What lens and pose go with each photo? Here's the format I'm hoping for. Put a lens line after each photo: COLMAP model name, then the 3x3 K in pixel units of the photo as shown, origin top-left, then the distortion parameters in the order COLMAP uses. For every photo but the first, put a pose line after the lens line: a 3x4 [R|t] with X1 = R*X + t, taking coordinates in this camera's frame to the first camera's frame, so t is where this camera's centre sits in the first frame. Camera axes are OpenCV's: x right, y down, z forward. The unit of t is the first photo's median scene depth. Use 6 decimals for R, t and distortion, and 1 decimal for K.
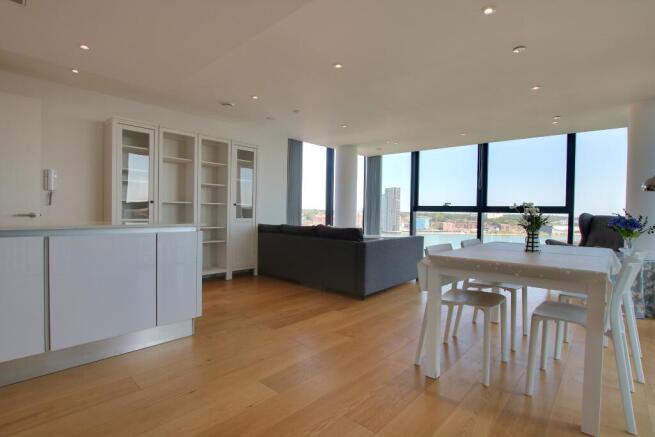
lens RADIAL K [[322.4, 0, 327.5], [0, 322.4, 218.5], [0, 0, 1]] dist [-0.025102, 0.000476]
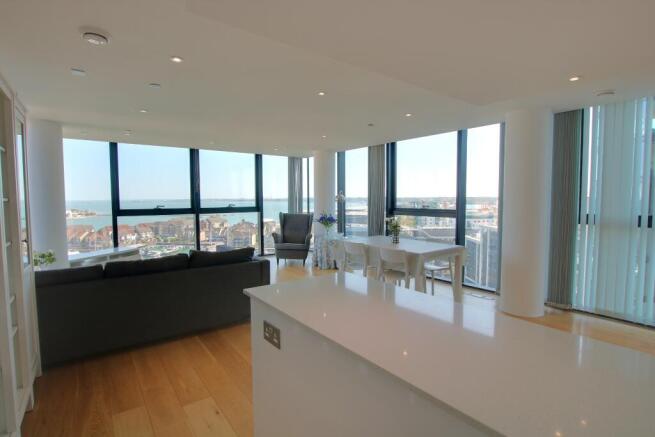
lens RADIAL K [[322.4, 0, 327.5], [0, 322.4, 218.5], [0, 0, 1]] dist [-0.025102, 0.000476]
pose [[0.185531, -0.078349, 0.979510, -0.485951], [0.026789, 0.996849, 0.074662, -0.072639], [-0.982273, 0.012388, 0.187045, 0.380618]]
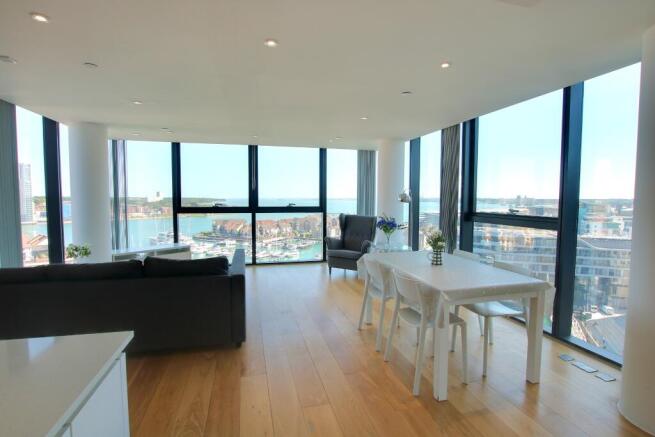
lens RADIAL K [[322.4, 0, 327.5], [0, 322.4, 218.5], [0, 0, 1]] dist [-0.025102, 0.000476]
pose [[0.554242, -0.066704, 0.829679, -0.243872], [0.021882, 0.997607, 0.065588, -0.064534], [-0.832068, -0.018197, 0.554375, 0.240135]]
